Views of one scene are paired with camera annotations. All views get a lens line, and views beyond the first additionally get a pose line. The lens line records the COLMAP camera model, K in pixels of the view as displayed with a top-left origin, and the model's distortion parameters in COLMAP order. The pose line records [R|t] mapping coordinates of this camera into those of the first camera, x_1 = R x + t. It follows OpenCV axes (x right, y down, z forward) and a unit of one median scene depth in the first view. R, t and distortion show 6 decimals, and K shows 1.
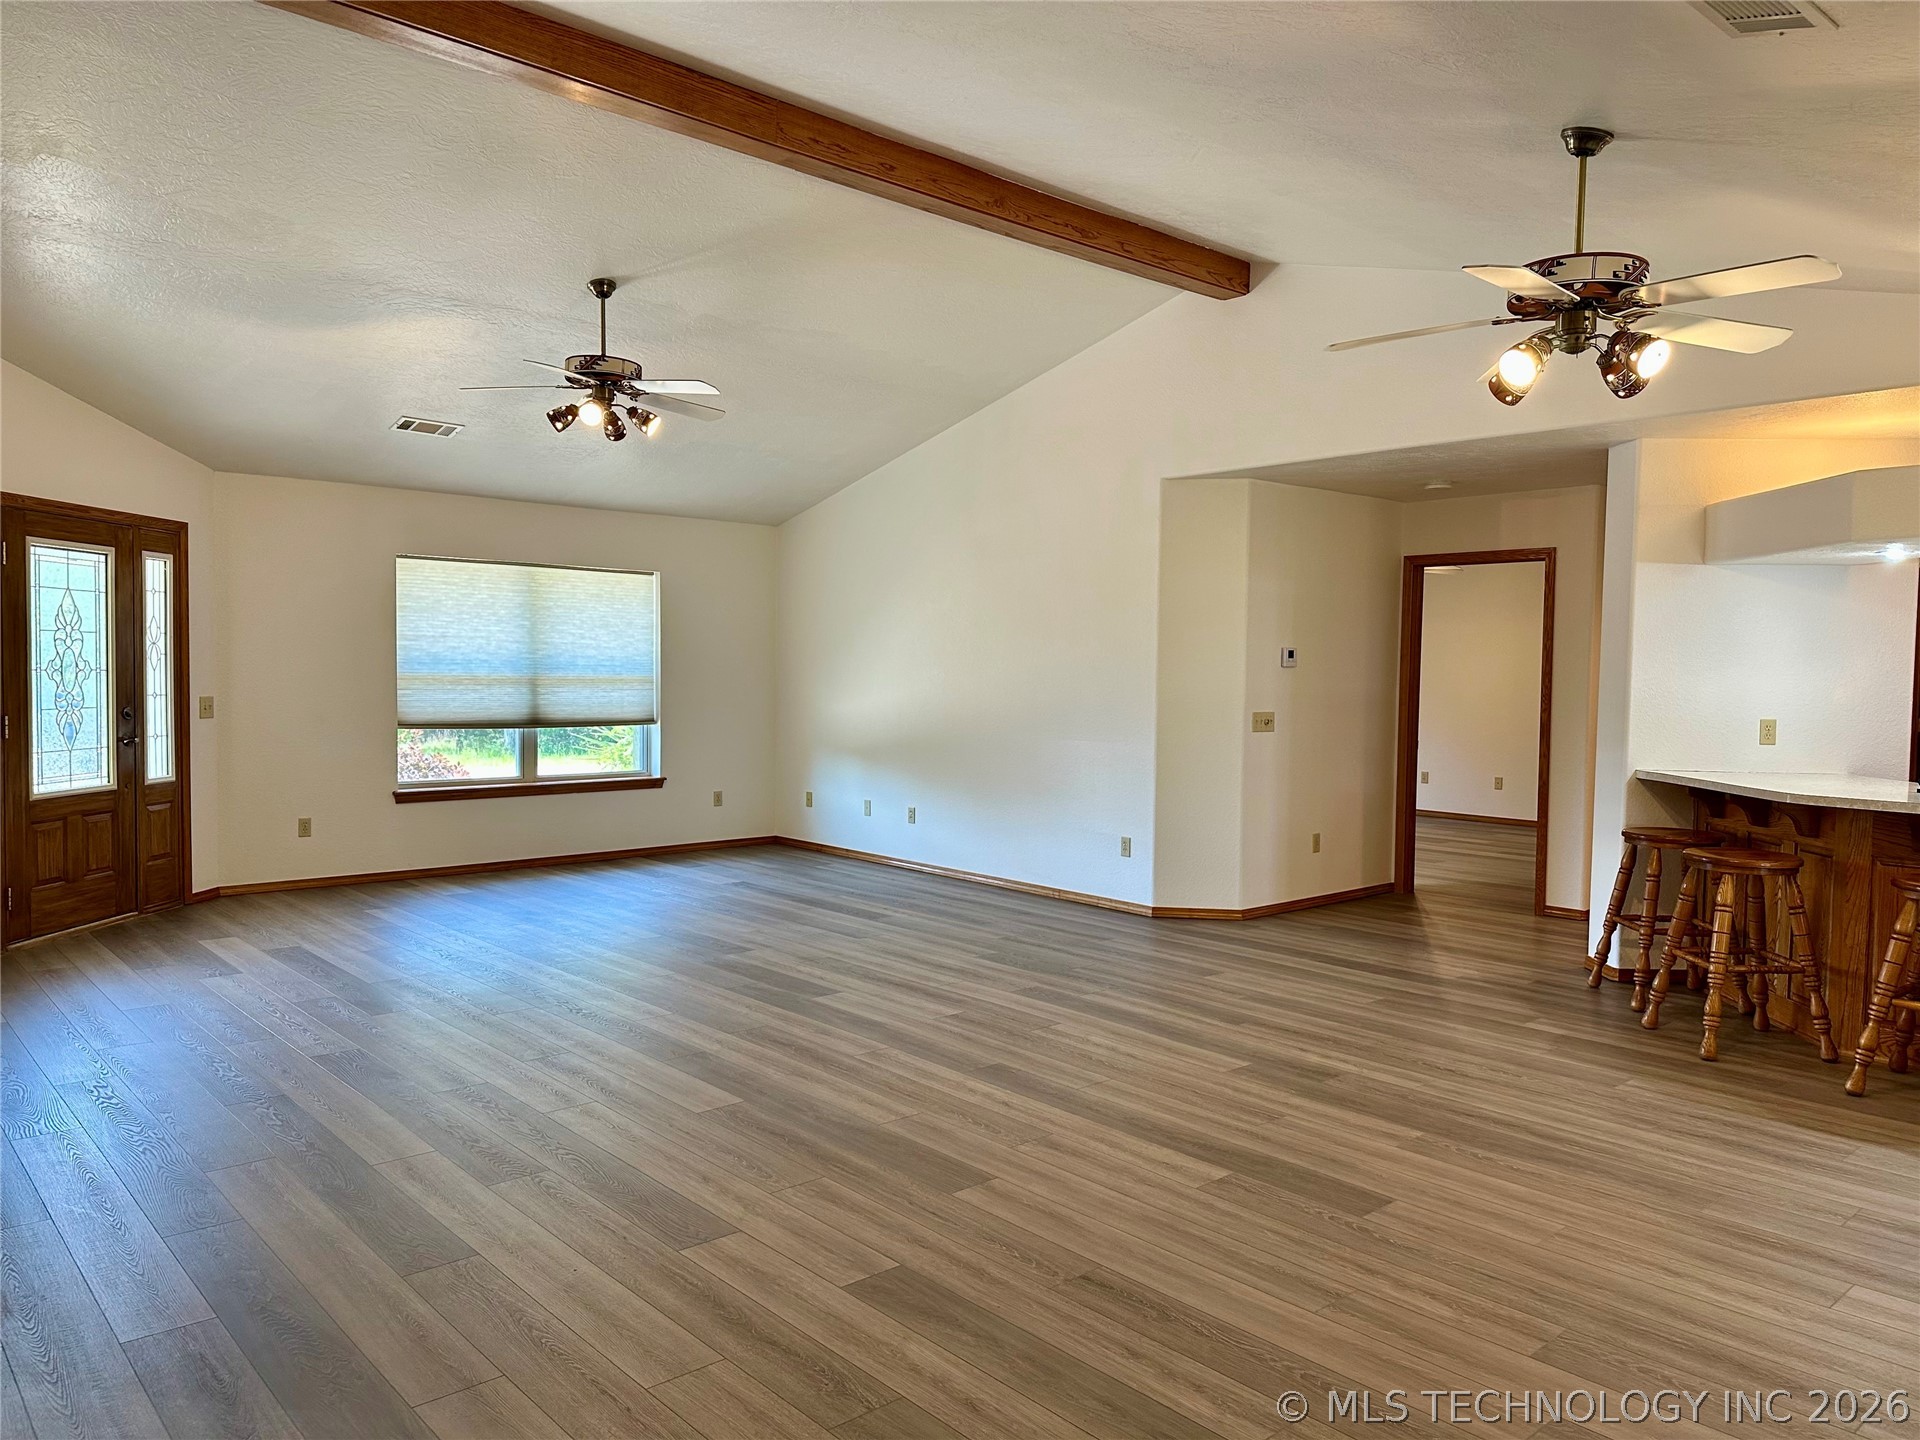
lens RADIAL K [[1346.0, 0, 978.5], [0, 1346.0, 721.5], [0, 0, 1]] dist [0.091171, -0.108862]
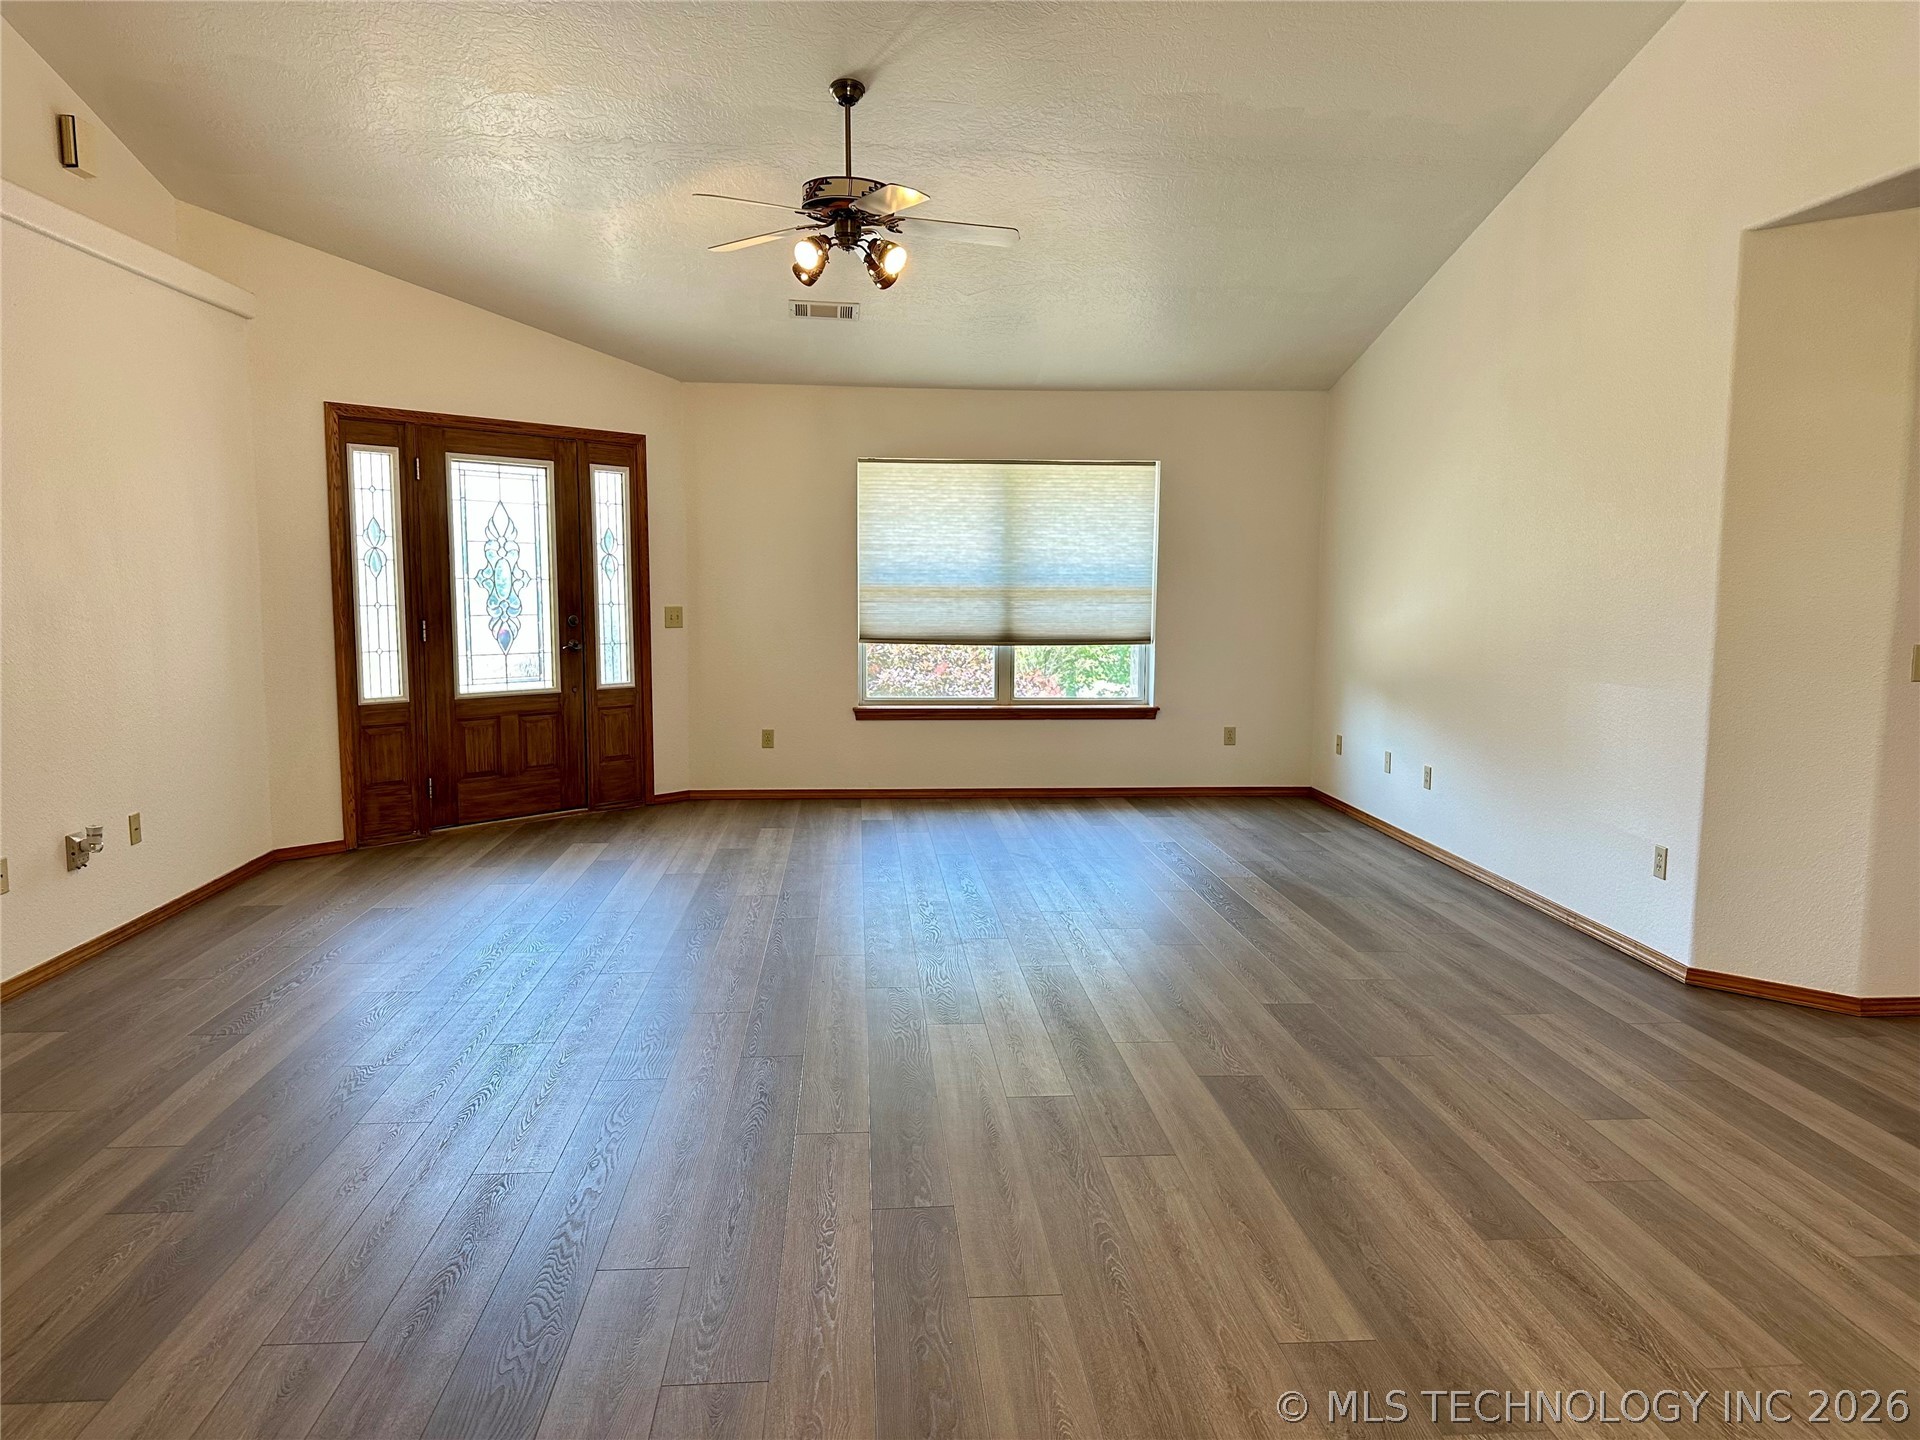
lens RADIAL K [[1346.0, 0, 979.3], [0, 1346.0, 727.5], [0, 0, 1]] dist [0.091171, -0.108862]
pose [[0.791145, 0.061374, -0.608542, 0.244090], [-0.021918, 0.997159, 0.072072, -0.005673], [0.611236, -0.043682, 0.790242, 0.331307]]
